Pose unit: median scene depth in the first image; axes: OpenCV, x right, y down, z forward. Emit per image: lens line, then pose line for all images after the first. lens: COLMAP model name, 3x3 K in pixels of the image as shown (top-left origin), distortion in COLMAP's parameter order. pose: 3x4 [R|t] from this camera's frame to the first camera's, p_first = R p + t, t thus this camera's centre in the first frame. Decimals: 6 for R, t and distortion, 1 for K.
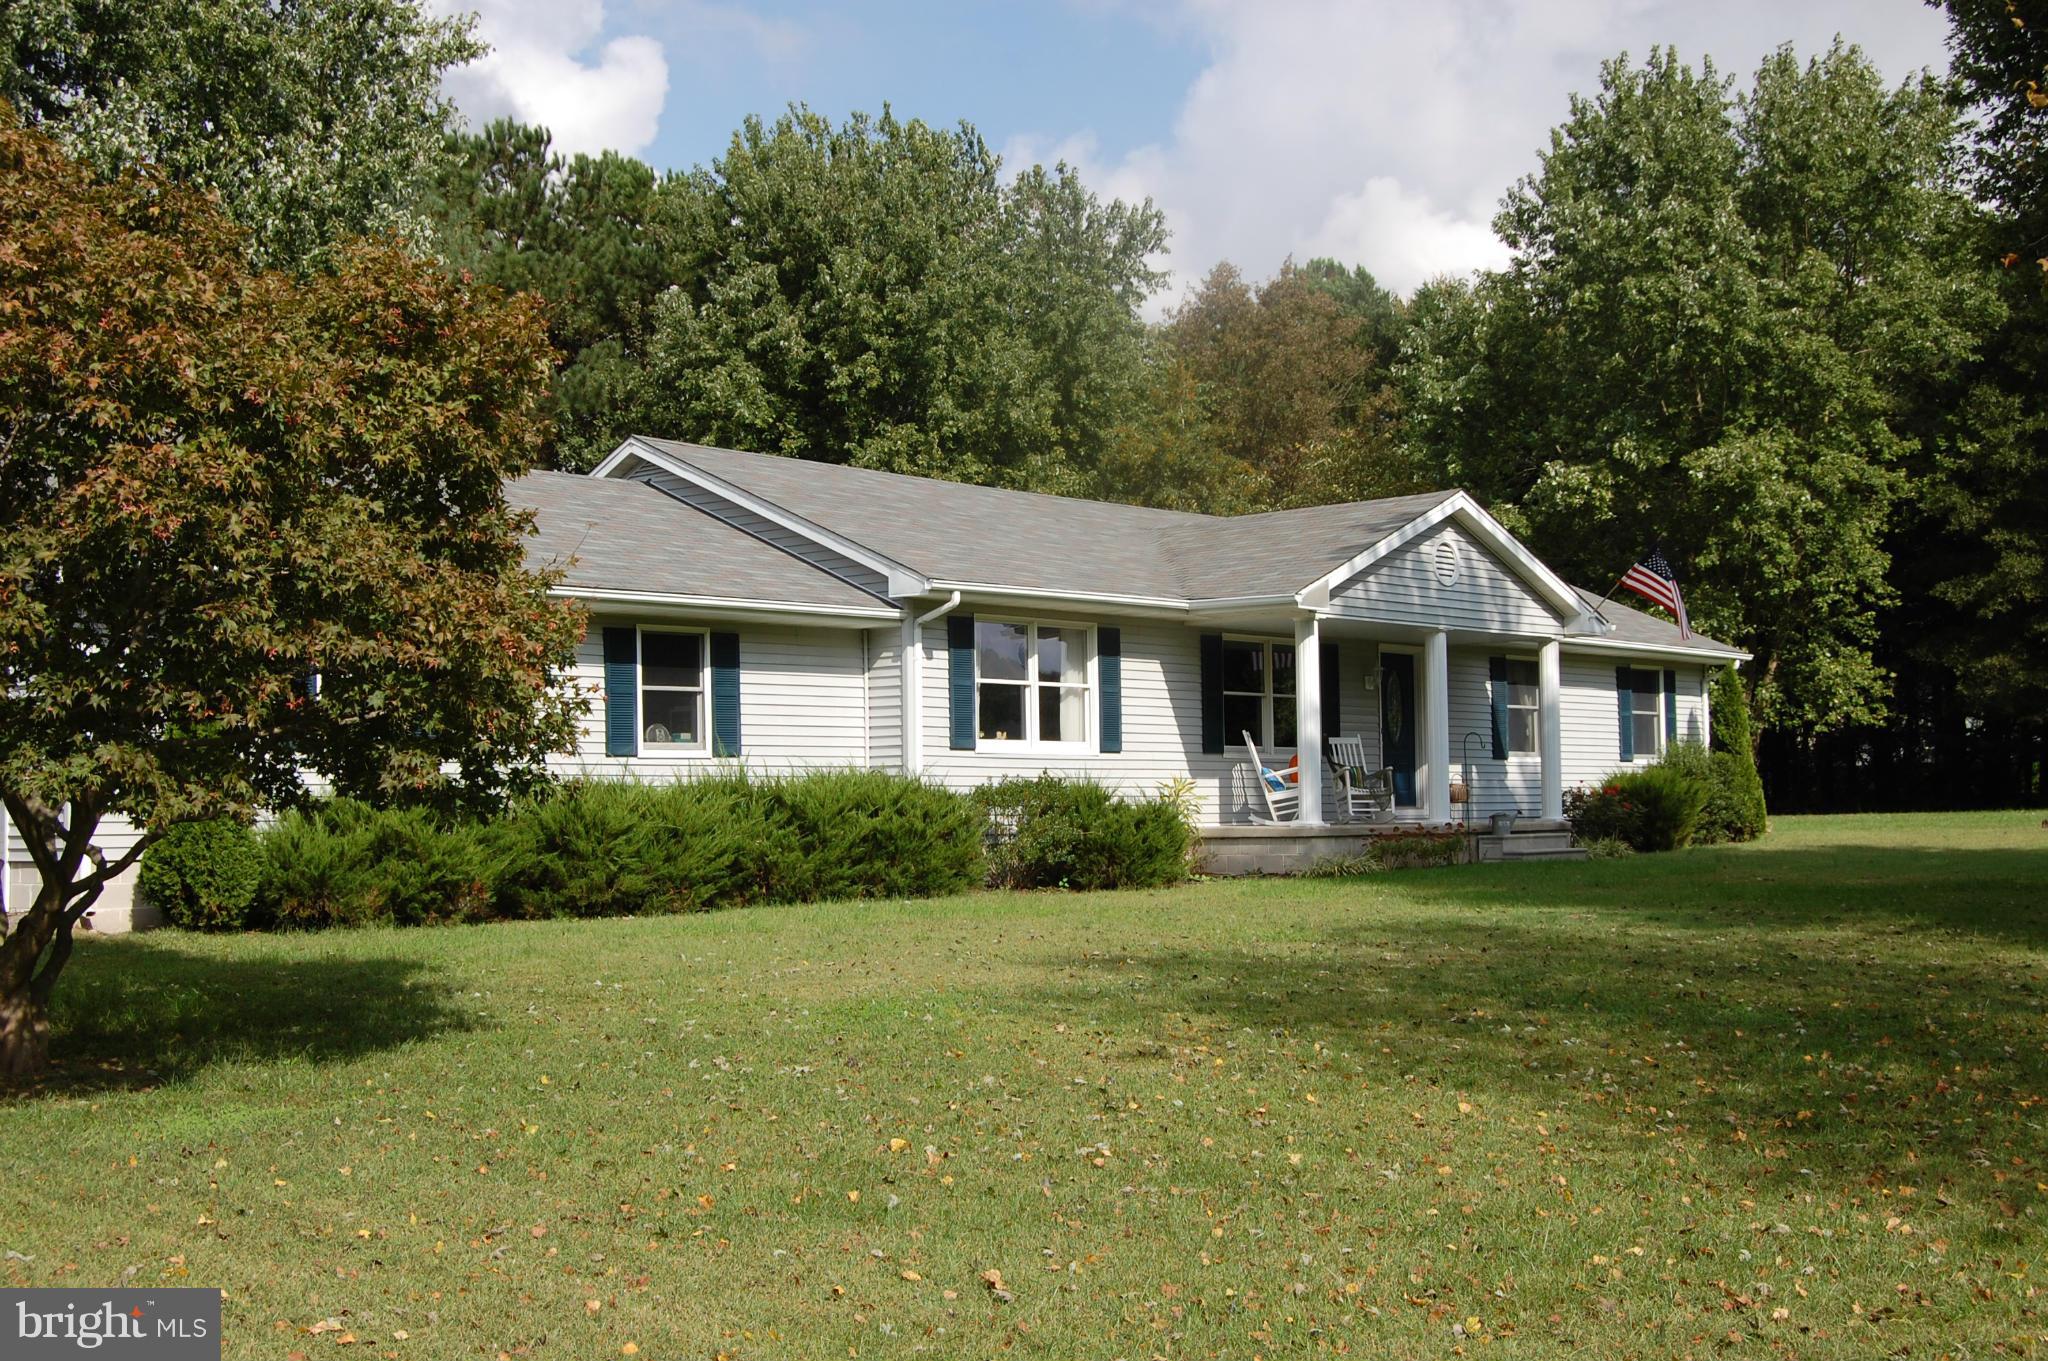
lens RADIAL K [[1627.3, 0, 1024.0], [0, 1627.3, 680.5], [0, 0, 1]] dist [-0.077631, 0.013433]
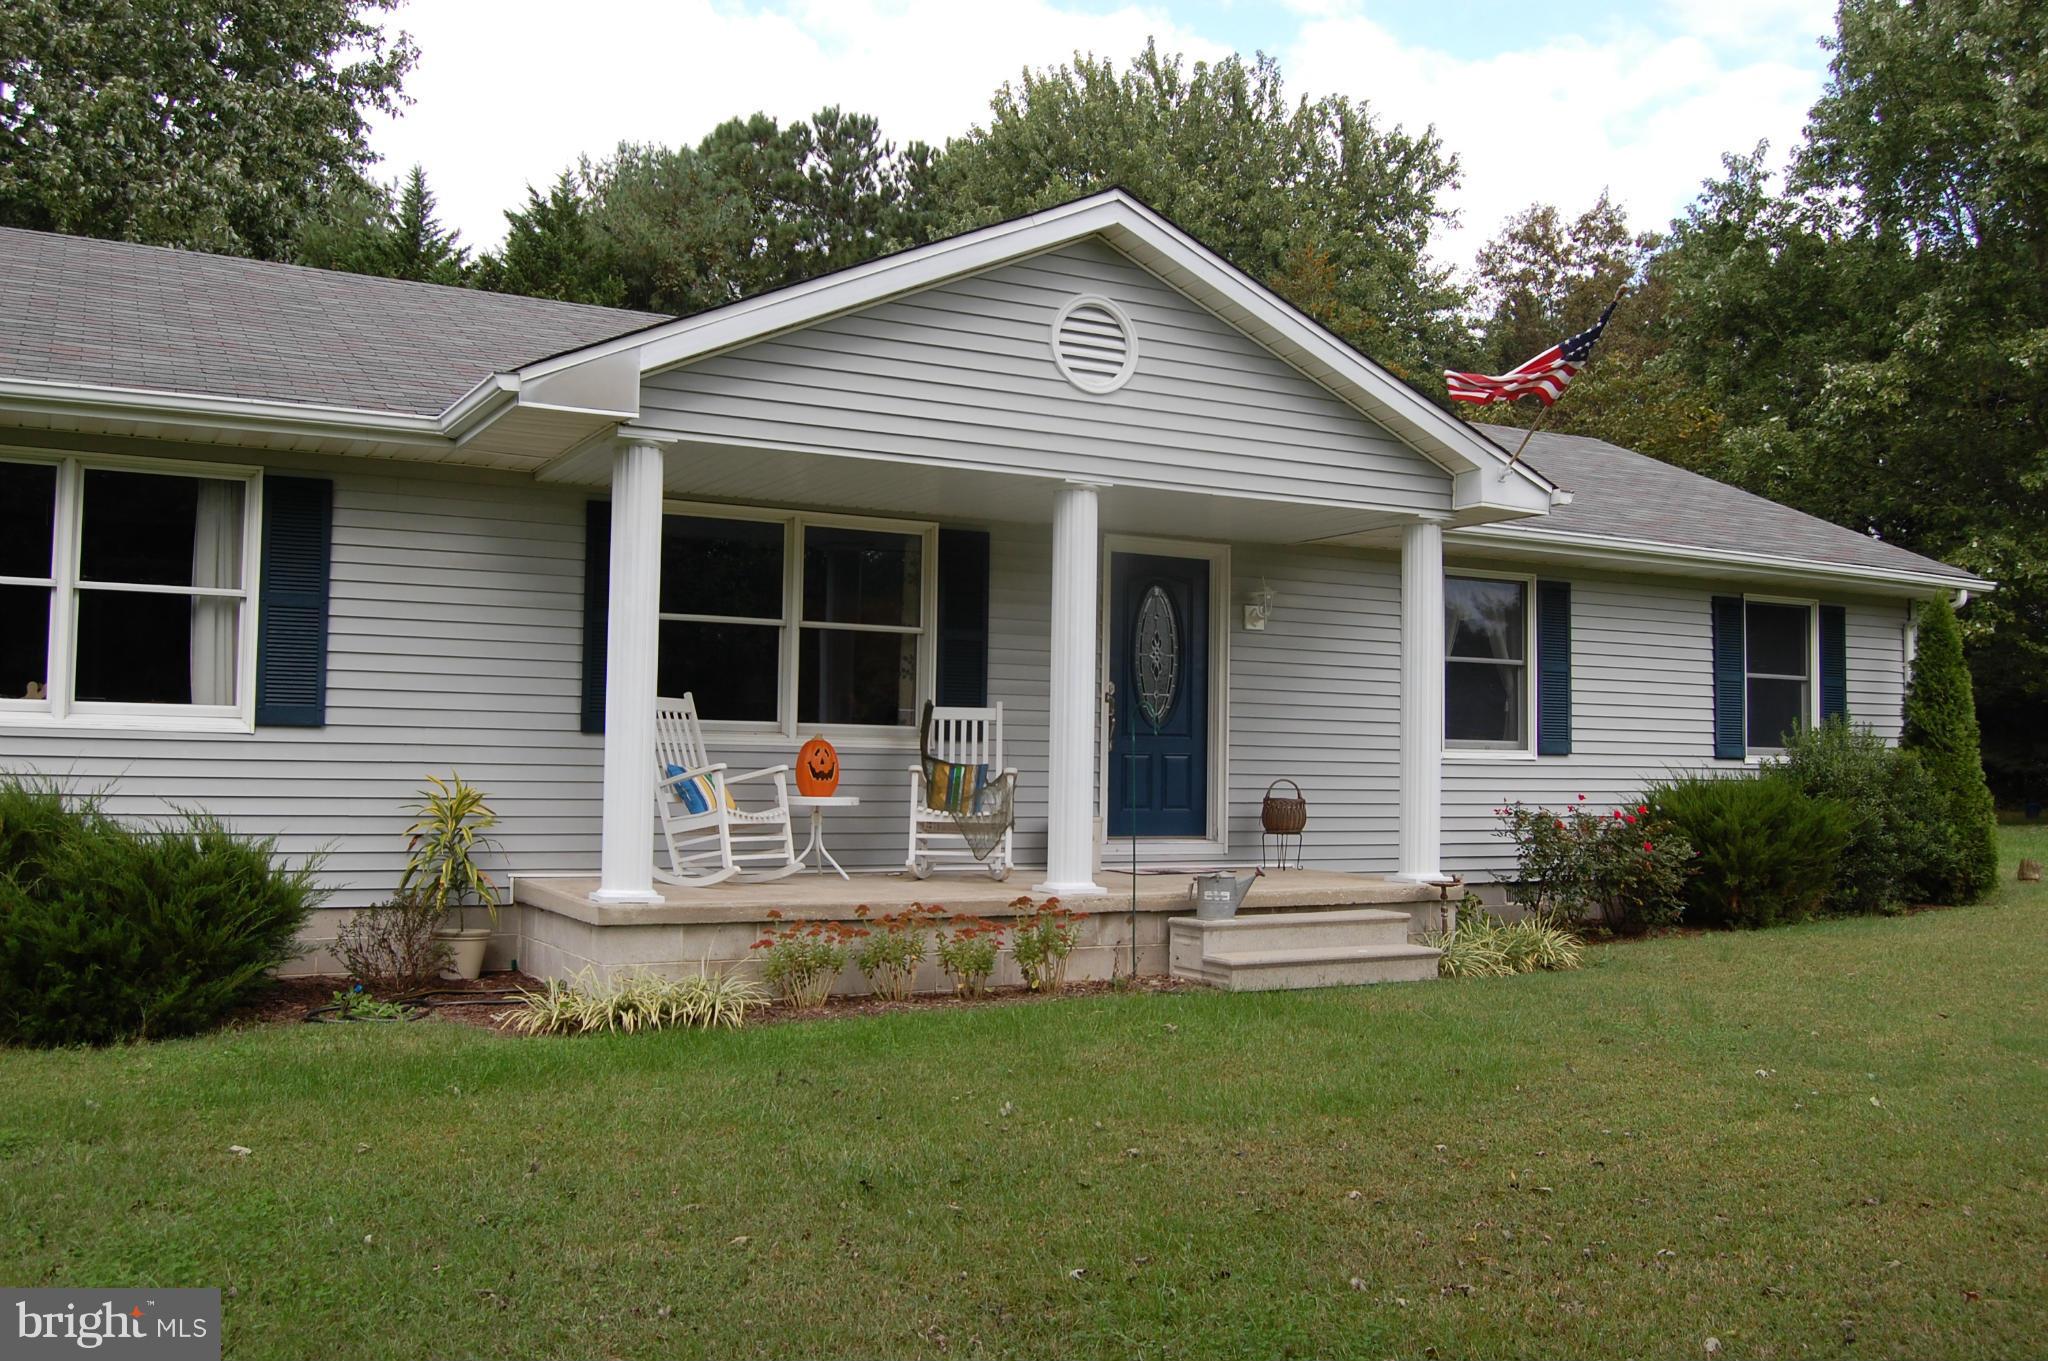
lens RADIAL K [[1597.3, 0, 965.0], [0, 1597.3, 673.3], [0, 0, 1]] dist [0.014063, -0.102118]
pose [[0.972620, 0.010226, -0.232178, 0.328309], [-0.006853, 0.999859, 0.015330, 0.016826], [0.232302, -0.013319, 0.972553, 0.518482]]
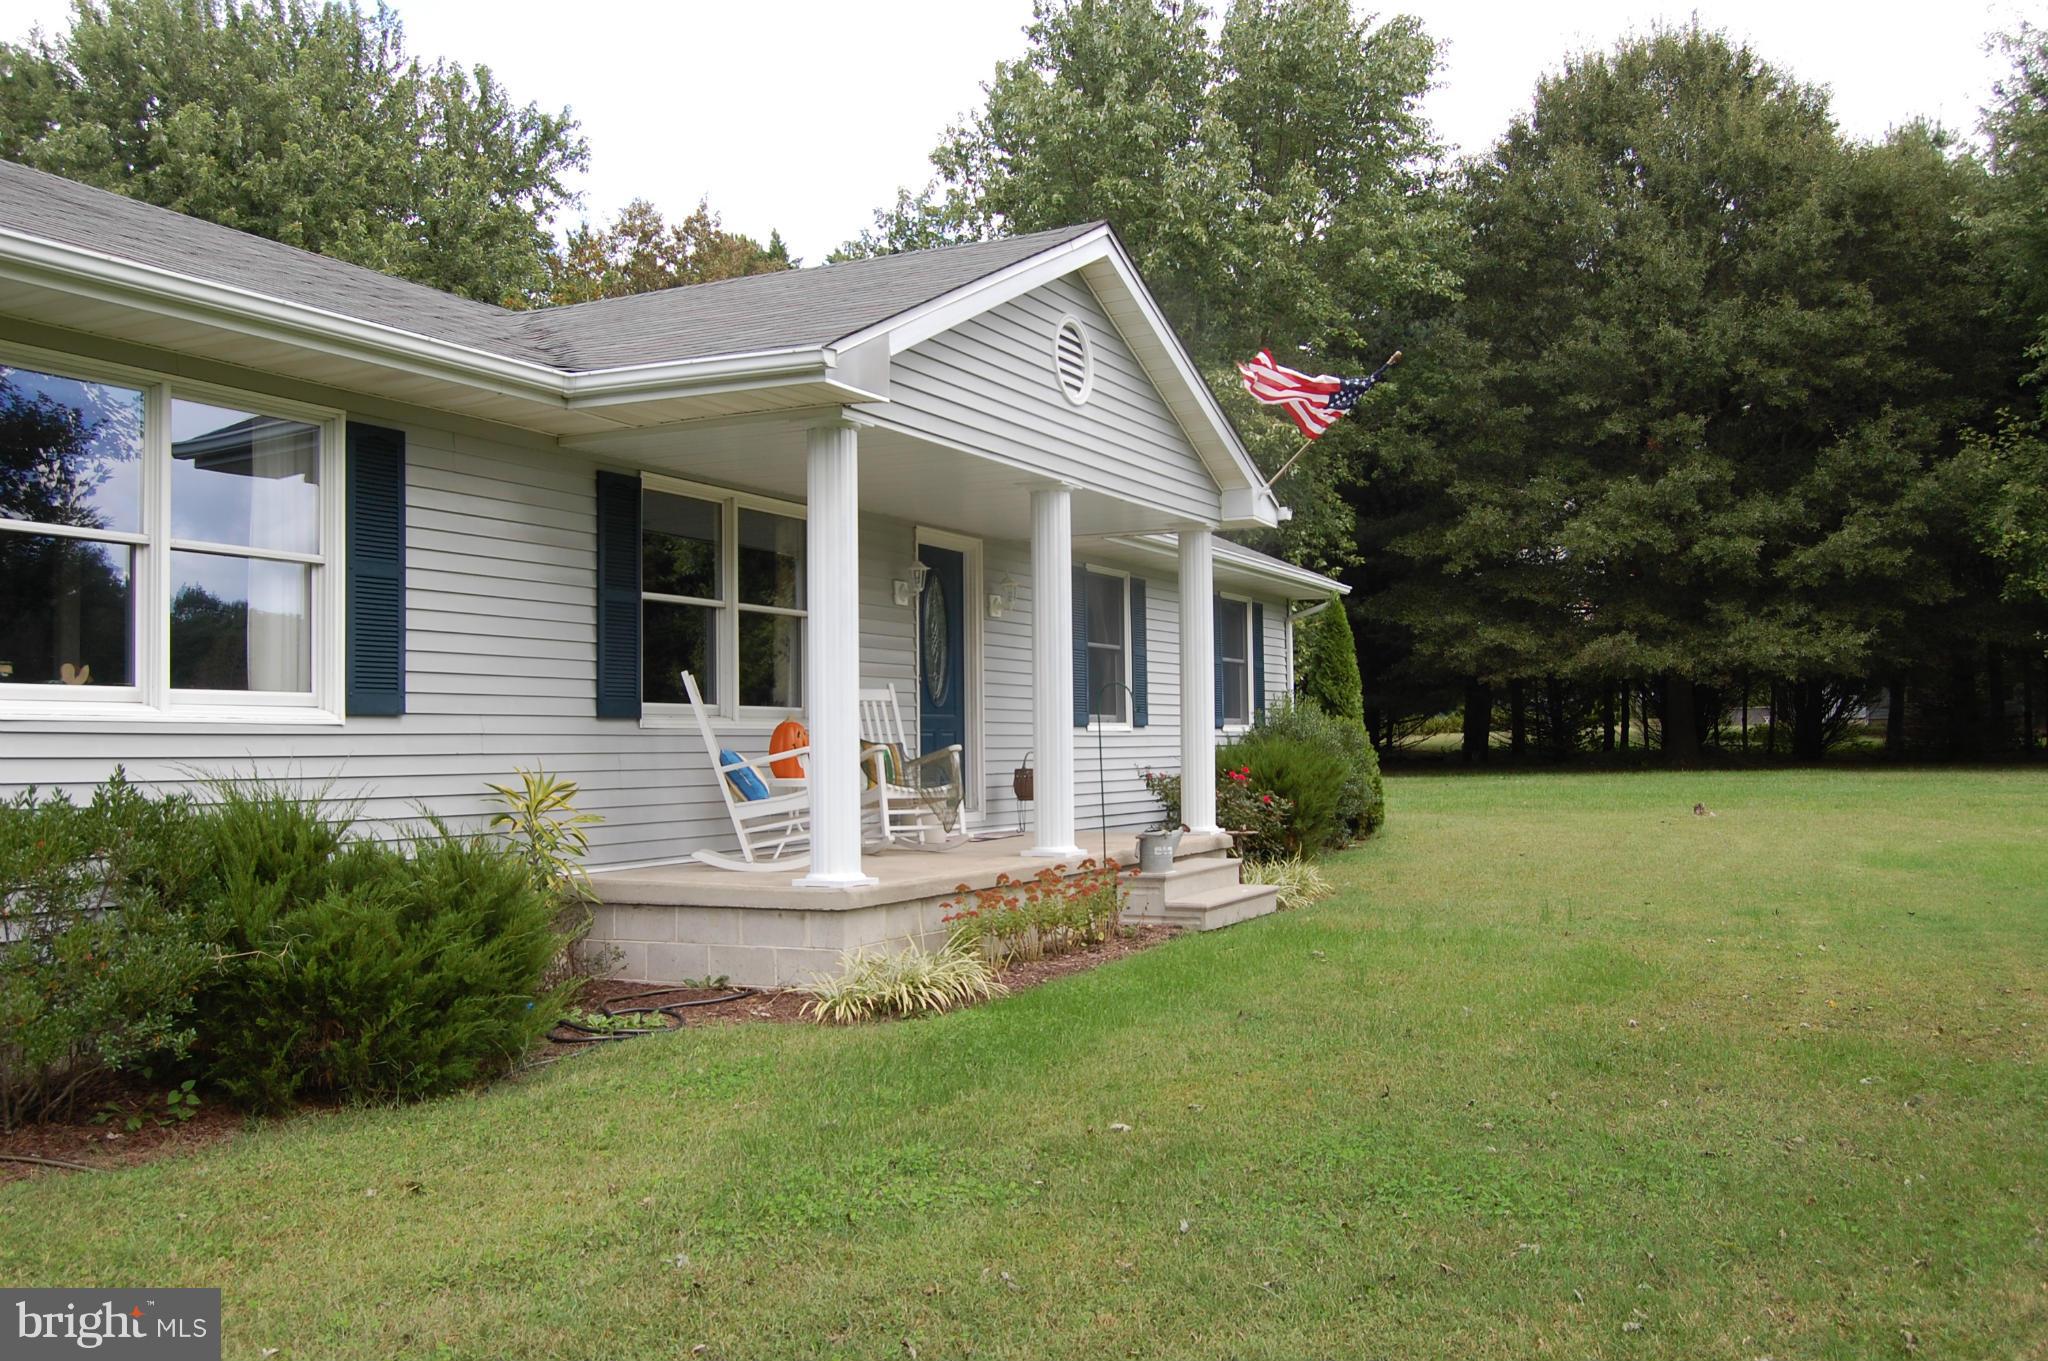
lens RADIAL K [[1627.3, 0, 1024.0], [0, 1627.3, 680.5], [0, 0, 1]] dist [-0.077631, 0.013433]
pose [[0.935087, 0.008908, 0.354306, 0.056773], [-0.018410, 0.999555, 0.023458, 0.019288], [-0.353939, -0.028458, 0.934835, 0.493183]]
